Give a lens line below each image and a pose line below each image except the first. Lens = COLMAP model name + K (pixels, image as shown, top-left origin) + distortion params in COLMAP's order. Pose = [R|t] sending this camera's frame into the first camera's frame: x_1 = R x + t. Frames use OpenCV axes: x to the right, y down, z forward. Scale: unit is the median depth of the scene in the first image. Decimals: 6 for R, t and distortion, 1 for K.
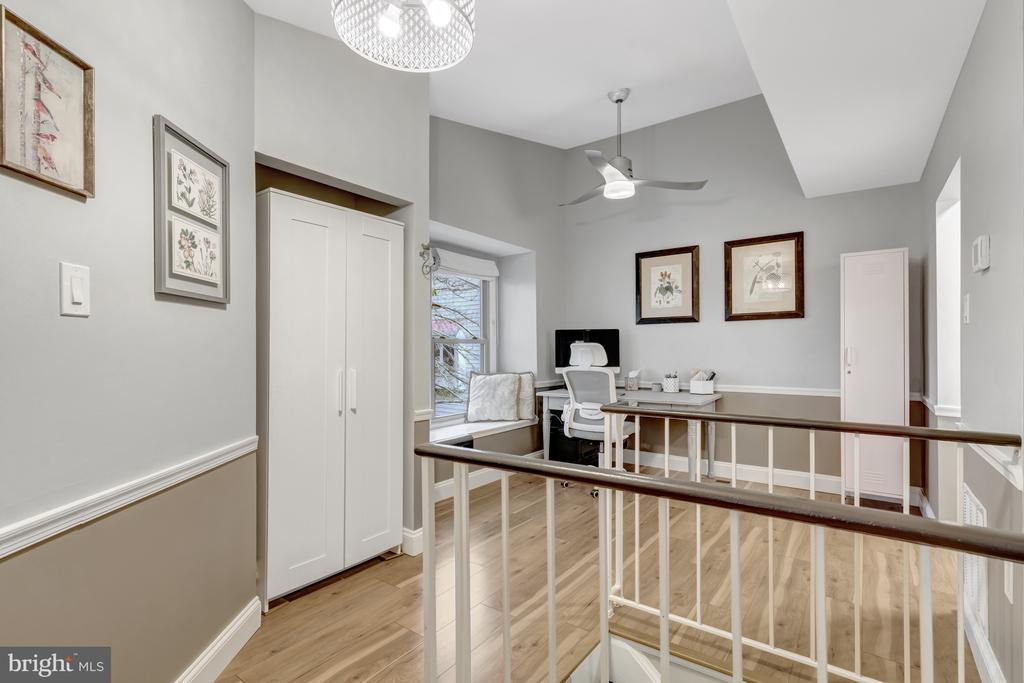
lens RADIAL K [[473.2, 0, 505.4], [0, 473.2, 344.2], [0, 0, 1]] dist [-0.008355, 0.001043]
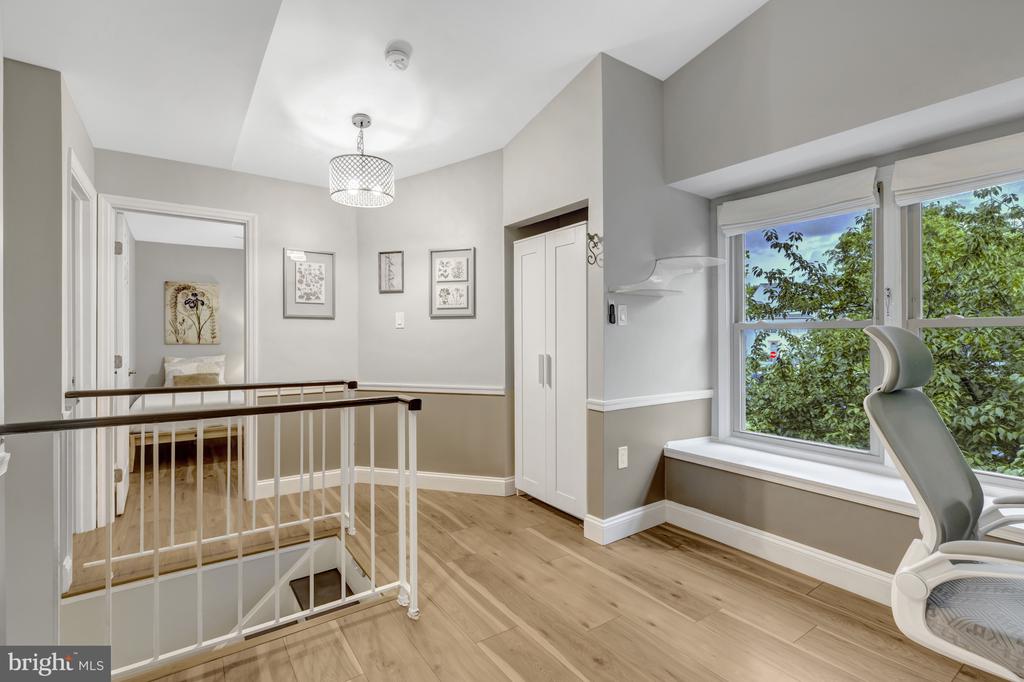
lens RADIAL K [[467.0, 0, 515.3], [0, 467.0, 335.0], [0, 0, 1]] dist [-0.000459, 0.000190]
pose [[-0.297263, 0.000472, -0.954796, 1.268861], [0.011294, 0.999932, -0.003022, 0.003454], [0.954729, -0.011682, -0.297248, 1.761688]]
